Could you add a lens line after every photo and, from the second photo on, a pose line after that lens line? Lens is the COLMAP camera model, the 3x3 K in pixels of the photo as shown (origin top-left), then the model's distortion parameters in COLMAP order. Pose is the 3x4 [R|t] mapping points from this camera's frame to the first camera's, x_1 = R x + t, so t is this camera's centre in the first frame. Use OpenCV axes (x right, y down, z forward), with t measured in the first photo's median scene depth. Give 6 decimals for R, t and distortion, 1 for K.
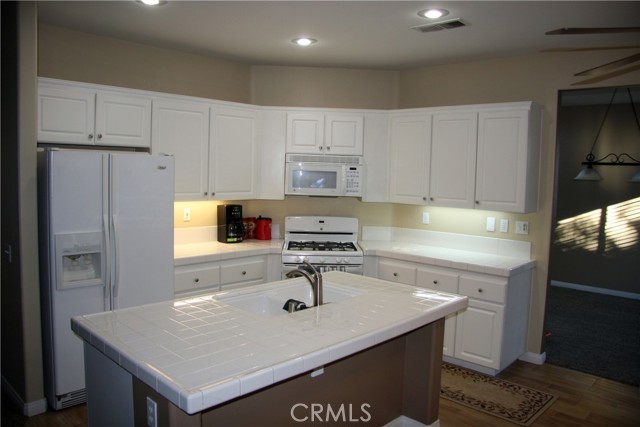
lens RADIAL K [[497.0, 0, 320.0], [0, 497.0, 213.5], [0, 0, 1]] dist [-0.182280, 0.130311]
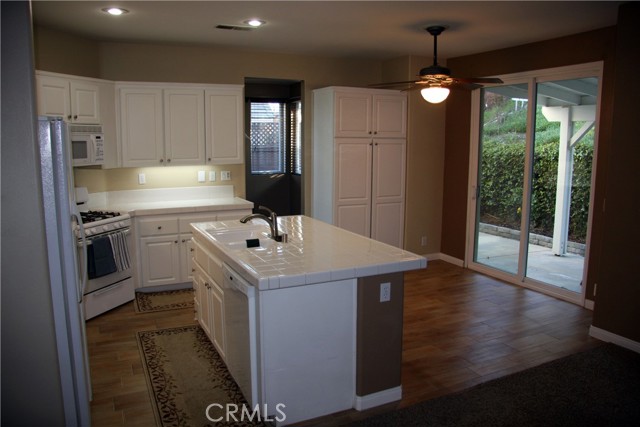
lens RADIAL K [[494.0, 0, 321.9], [0, 494.0, 218.0], [0, 0, 1]] dist [-0.179603, 0.110110]
pose [[0.347598, -0.172896, 0.921565, -0.762635], [0.085072, 0.984614, 0.152637, -0.040271], [-0.933776, 0.025343, 0.356959, 0.241006]]
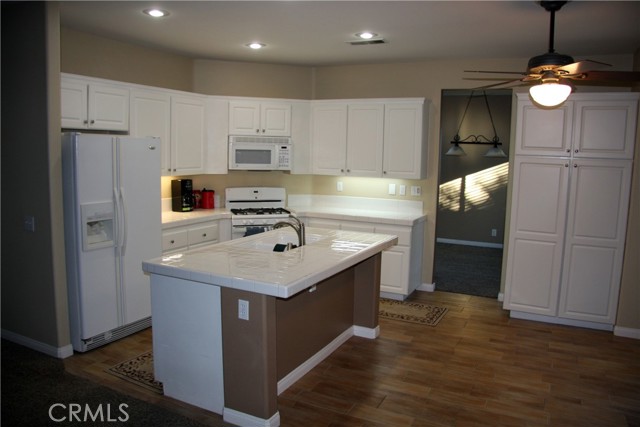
lens RADIAL K [[494.0, 0, 321.9], [0, 494.0, 218.0], [0, 0, 1]] dist [-0.179603, 0.110110]
pose [[0.957479, -0.043223, 0.285248, -0.215619], [0.027425, 0.997872, 0.059149, 0.015700], [-0.287197, -0.048811, 0.956627, -0.222942]]
